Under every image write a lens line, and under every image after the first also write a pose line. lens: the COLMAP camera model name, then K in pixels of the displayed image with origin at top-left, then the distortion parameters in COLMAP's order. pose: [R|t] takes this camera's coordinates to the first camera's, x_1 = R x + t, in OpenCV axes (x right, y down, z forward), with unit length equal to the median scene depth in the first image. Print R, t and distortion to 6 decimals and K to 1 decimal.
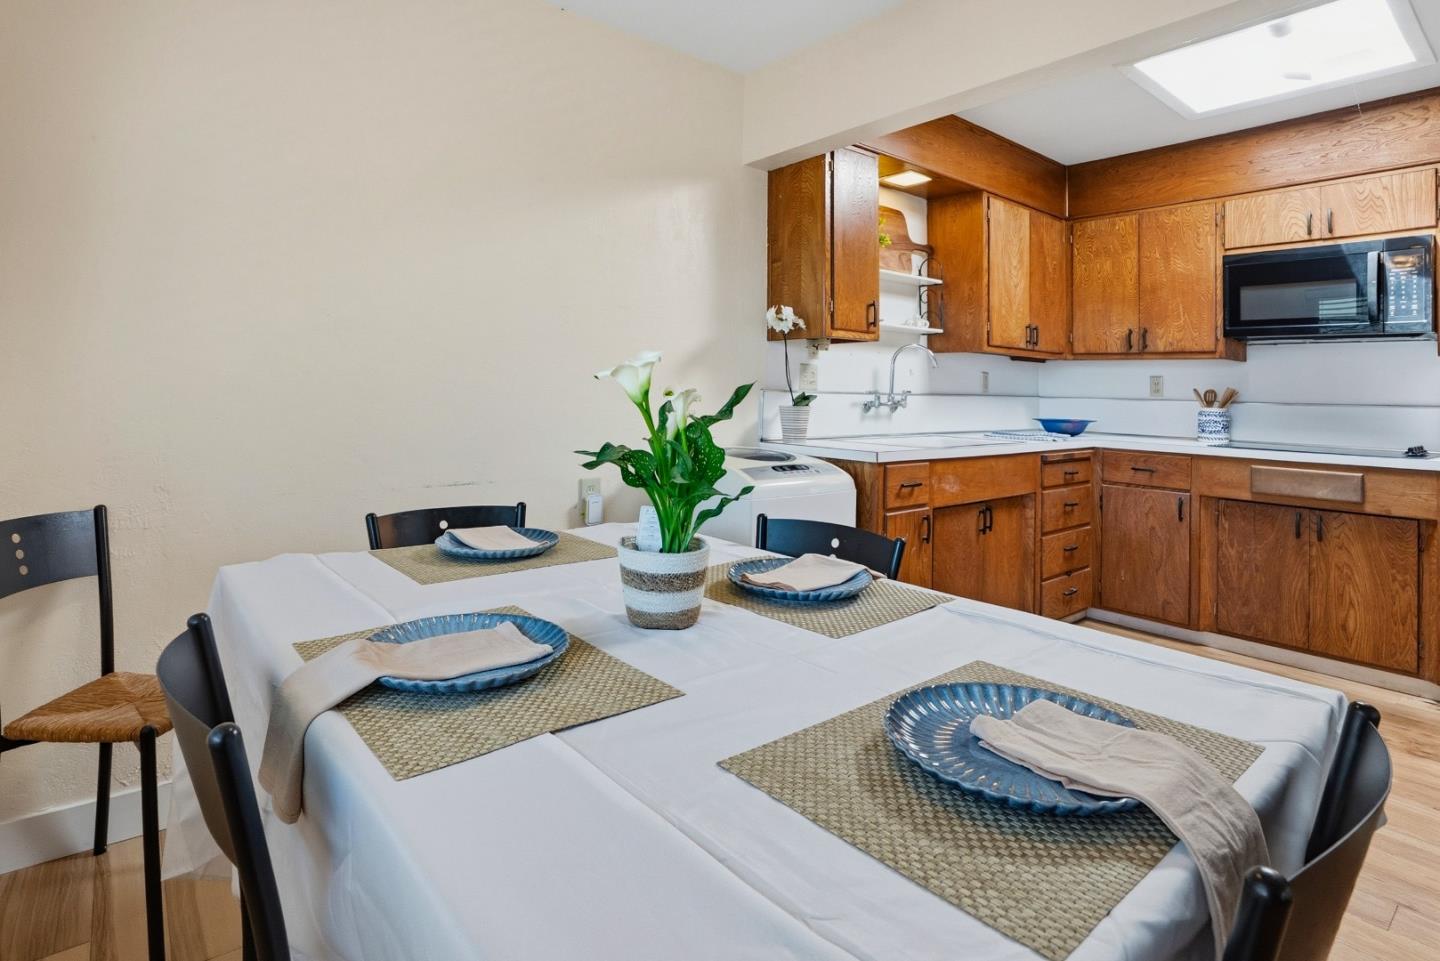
lens RADIAL K [[723.7, 0, 757.1], [0, 723.7, 355.6], [0, 0, 1]] dist [-0.054839, 0.018051]
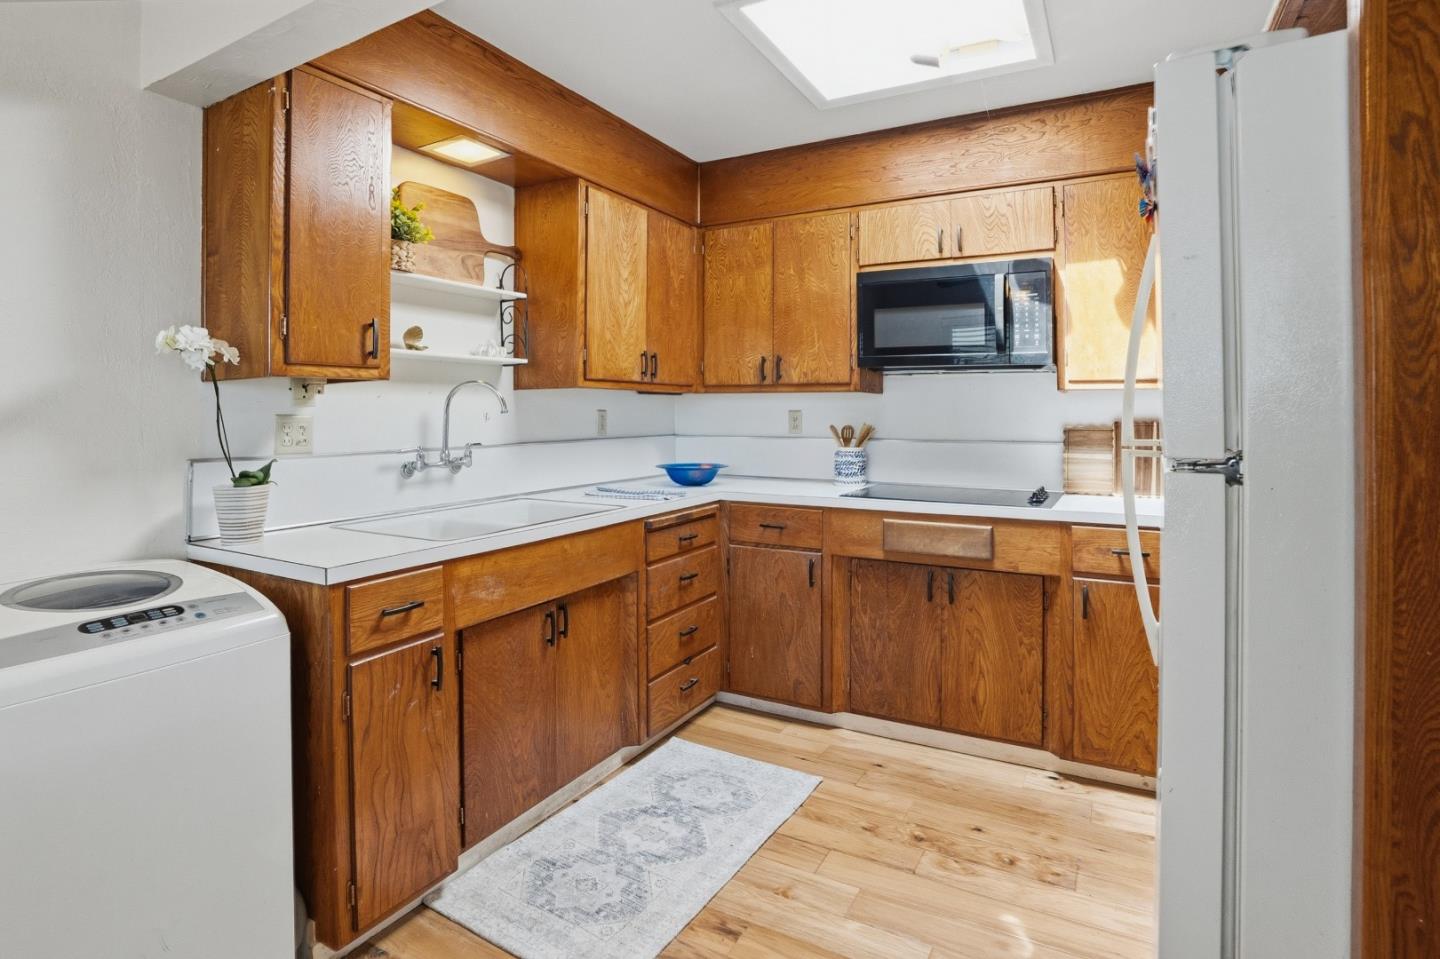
lens RADIAL K [[714.8, 0, 728.1], [0, 714.8, 386.2], [0, 0, 1]] dist [-0.054443, 0.013449]
pose [[0.935429, -0.013245, 0.353267, 0.203703], [0.006946, 0.999794, 0.019094, -0.021220], [-0.353447, -0.015407, 0.935328, 0.242102]]
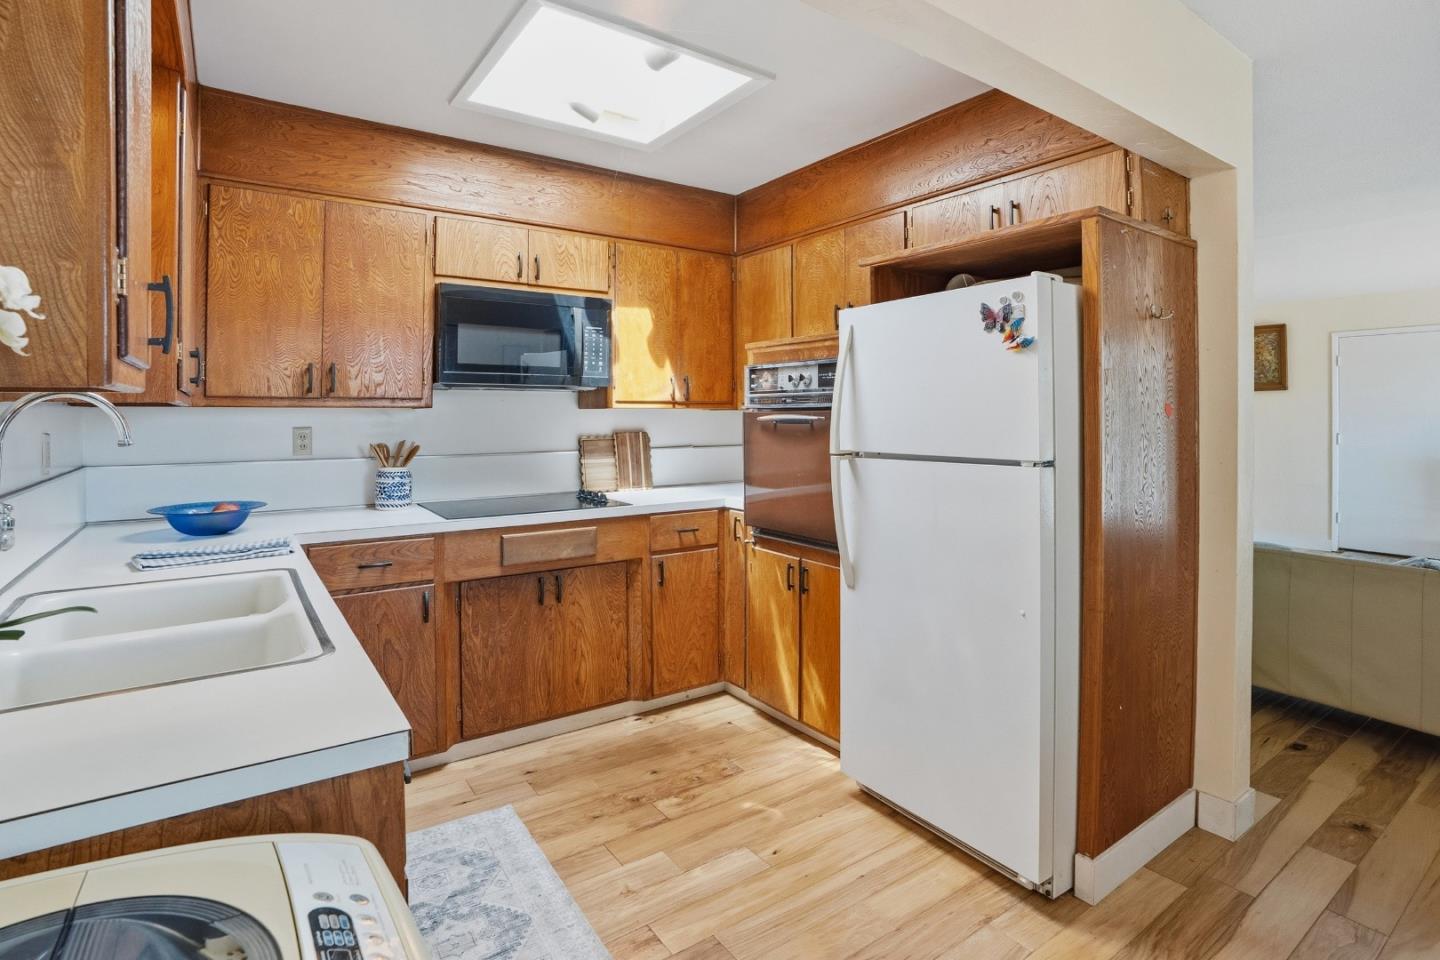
lens RADIAL K [[716.9, 0, 680.0], [0, 716.9, 393.2], [0, 0, 1]] dist [-0.050830, 0.000630]
pose [[0.132275, -0.002522, 0.991210, -0.126260], [-0.041247, 0.999117, 0.008047, -0.032185], [-0.990355, -0.041949, 0.132054, 0.621934]]
